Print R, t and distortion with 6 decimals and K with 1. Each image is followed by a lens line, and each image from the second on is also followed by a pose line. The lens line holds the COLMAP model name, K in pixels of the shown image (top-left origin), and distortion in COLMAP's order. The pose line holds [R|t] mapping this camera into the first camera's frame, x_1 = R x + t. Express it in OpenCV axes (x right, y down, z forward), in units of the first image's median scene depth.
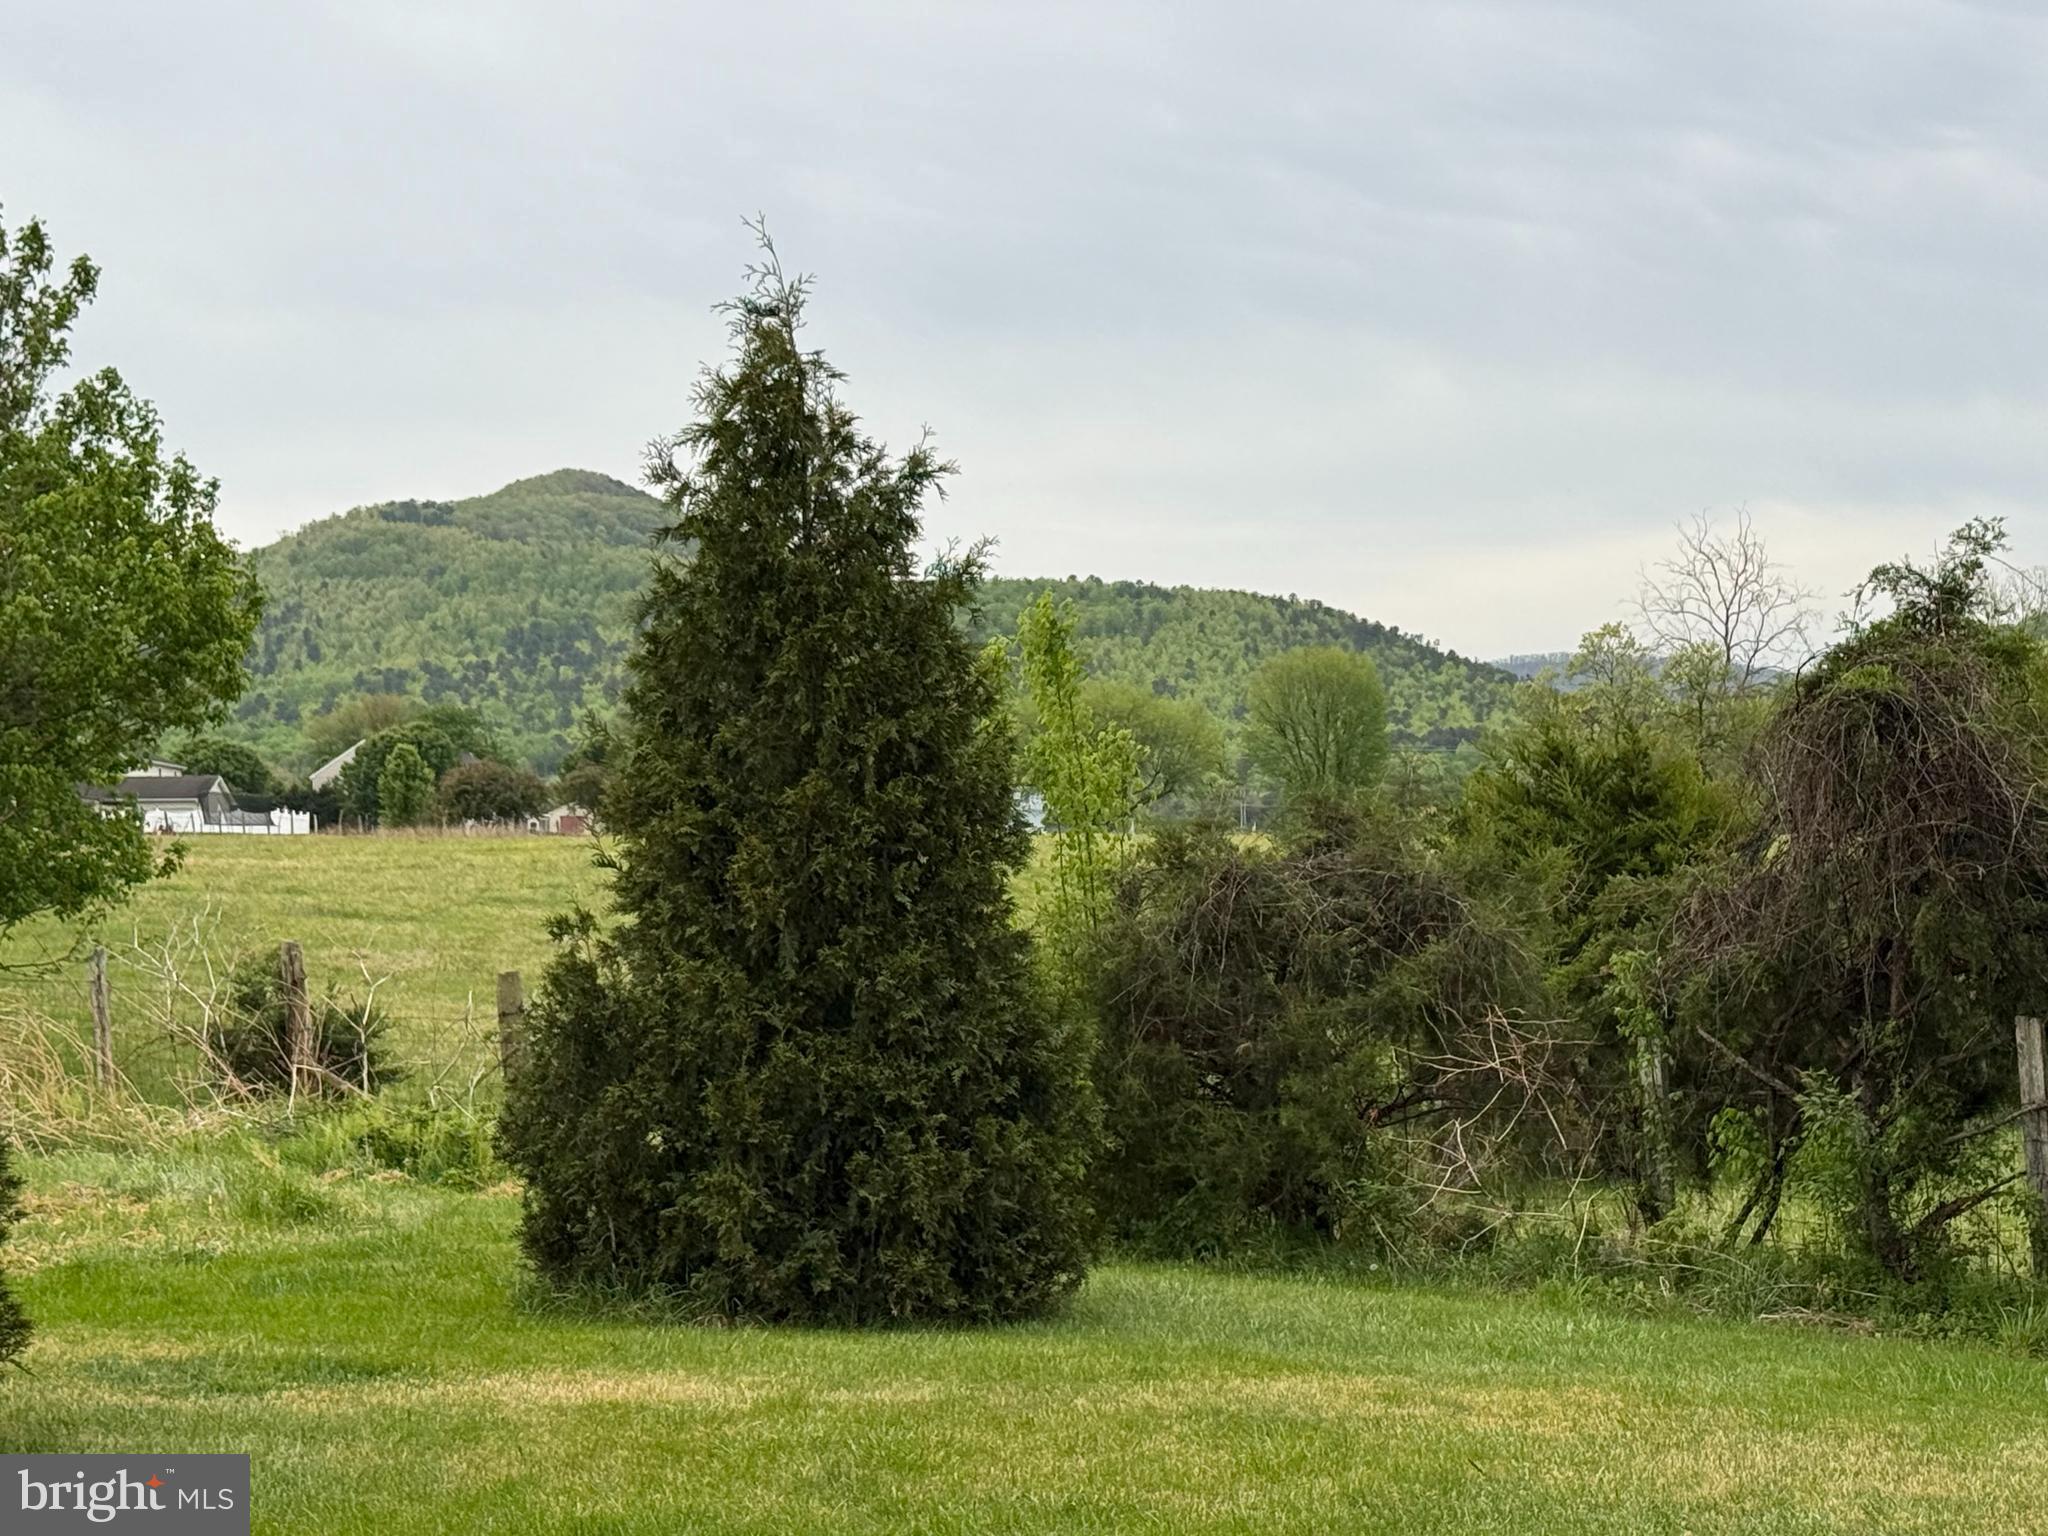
lens RADIAL K [[4231.3, 0, 1014.2], [0, 4231.3, 754.4], [0, 0, 1]] dist [0.135109, 0.000000]
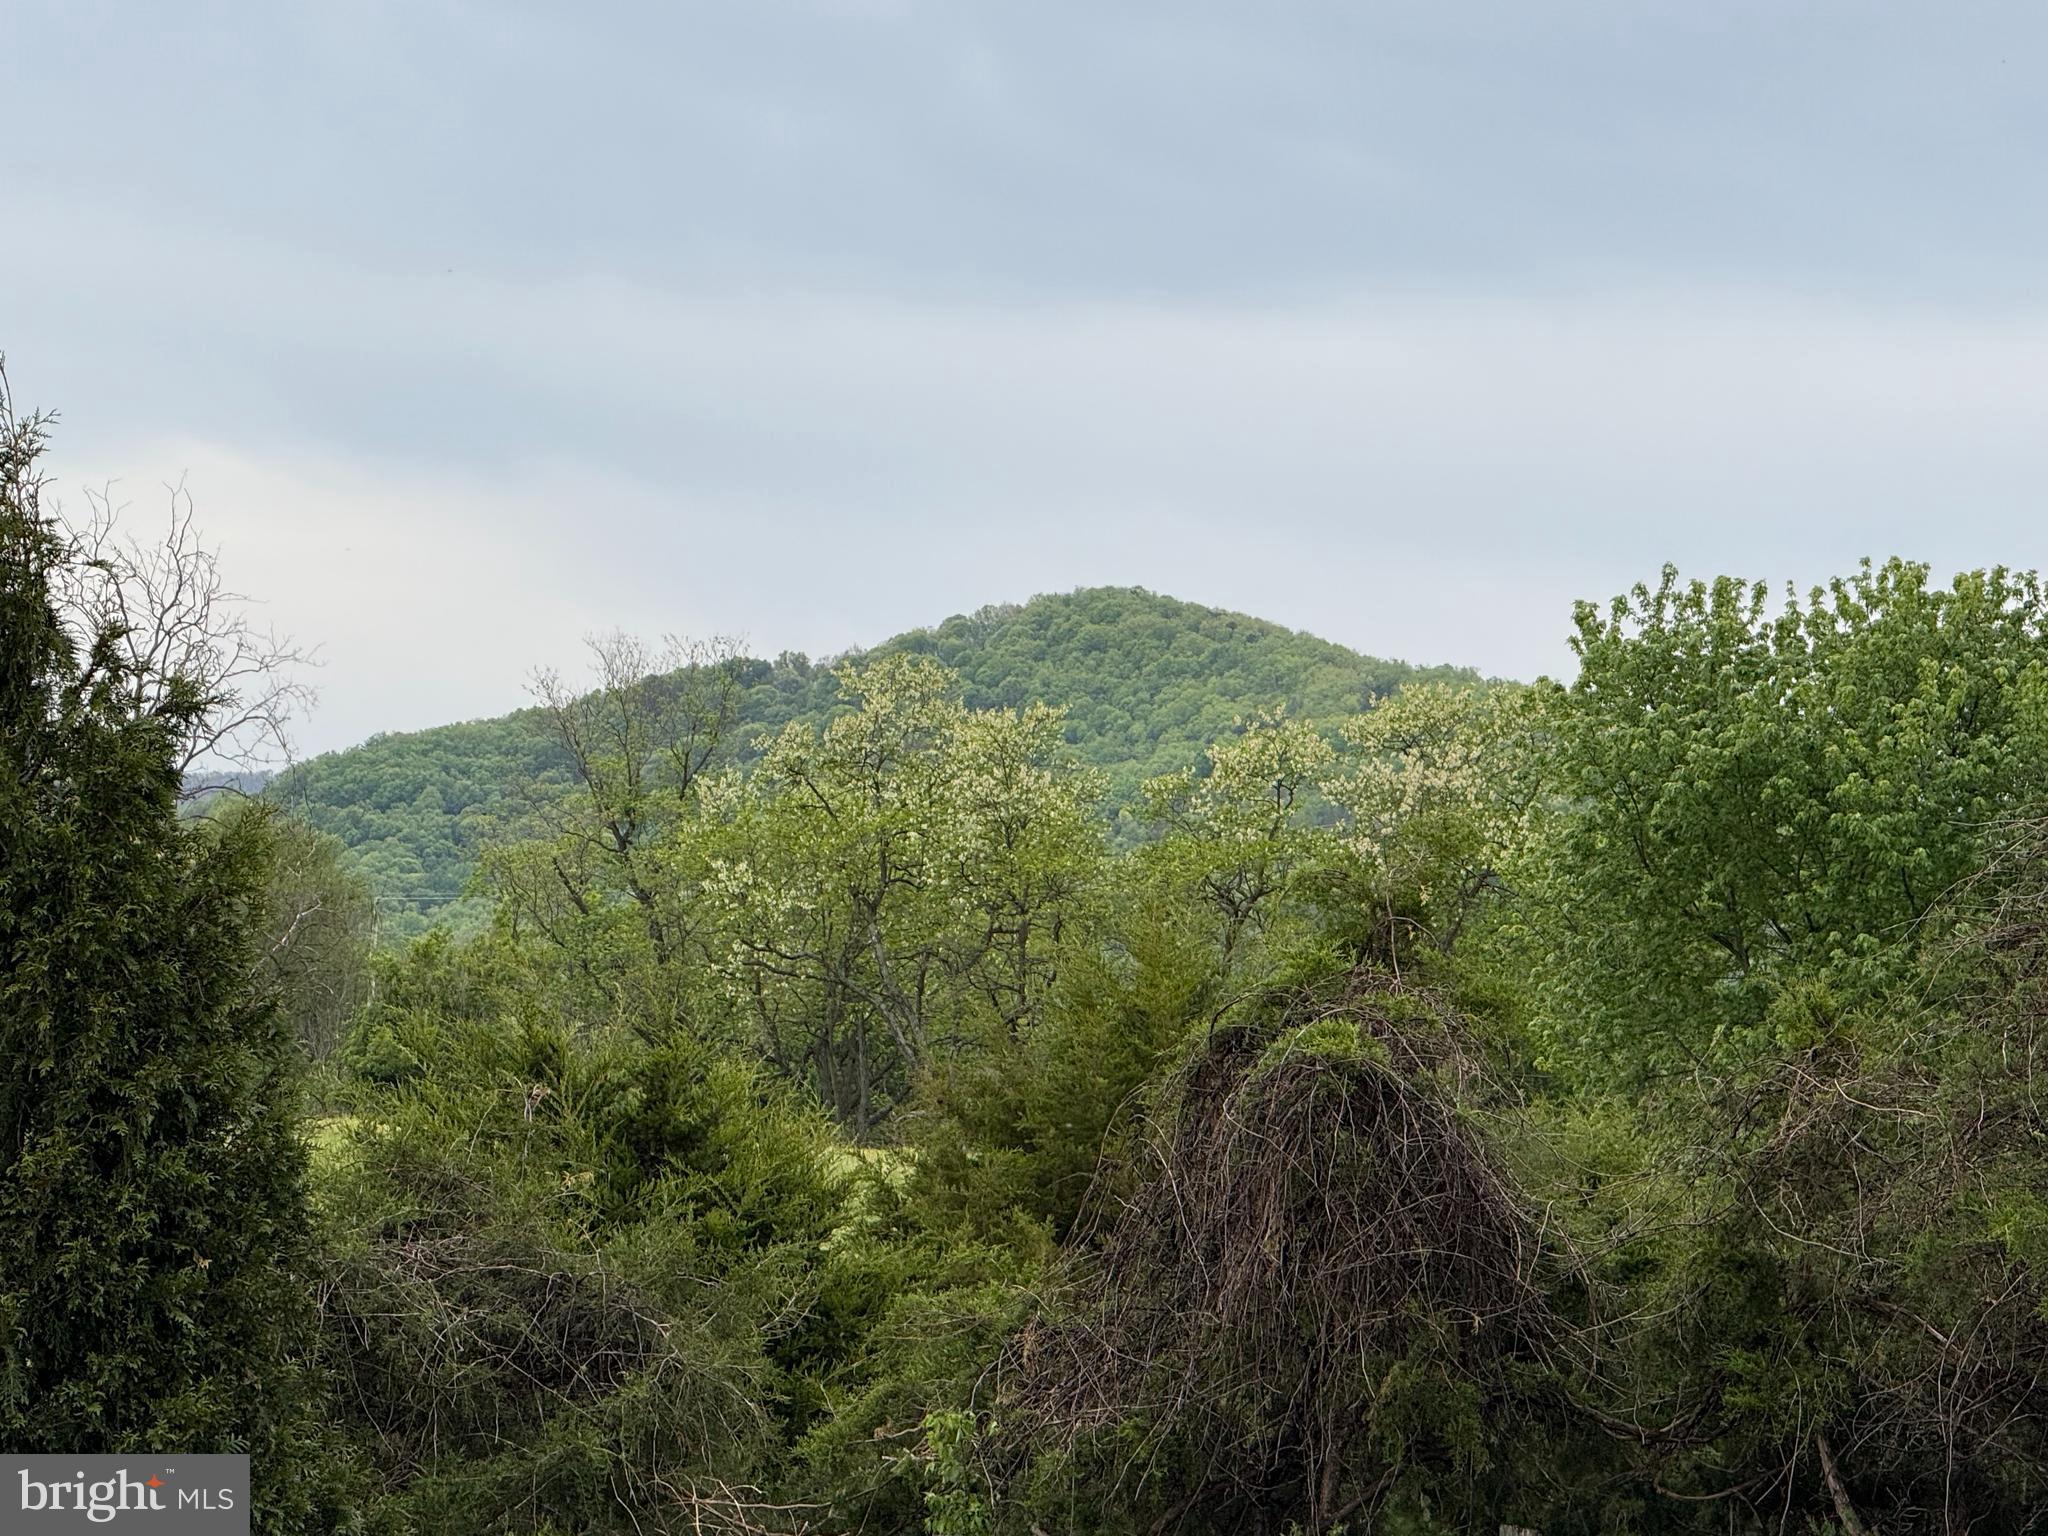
lens RADIAL K [[8255.6, 0, 1022.7], [0, 8255.6, 768.7], [0, 0, 1]] dist [0.192811, 0.000000]
pose [[0.957910, 0.060685, 0.280581, -0.236428], [-0.055608, 0.998113, -0.026027, -0.024233], [-0.281631, 0.009329, 0.959477, -0.301669]]
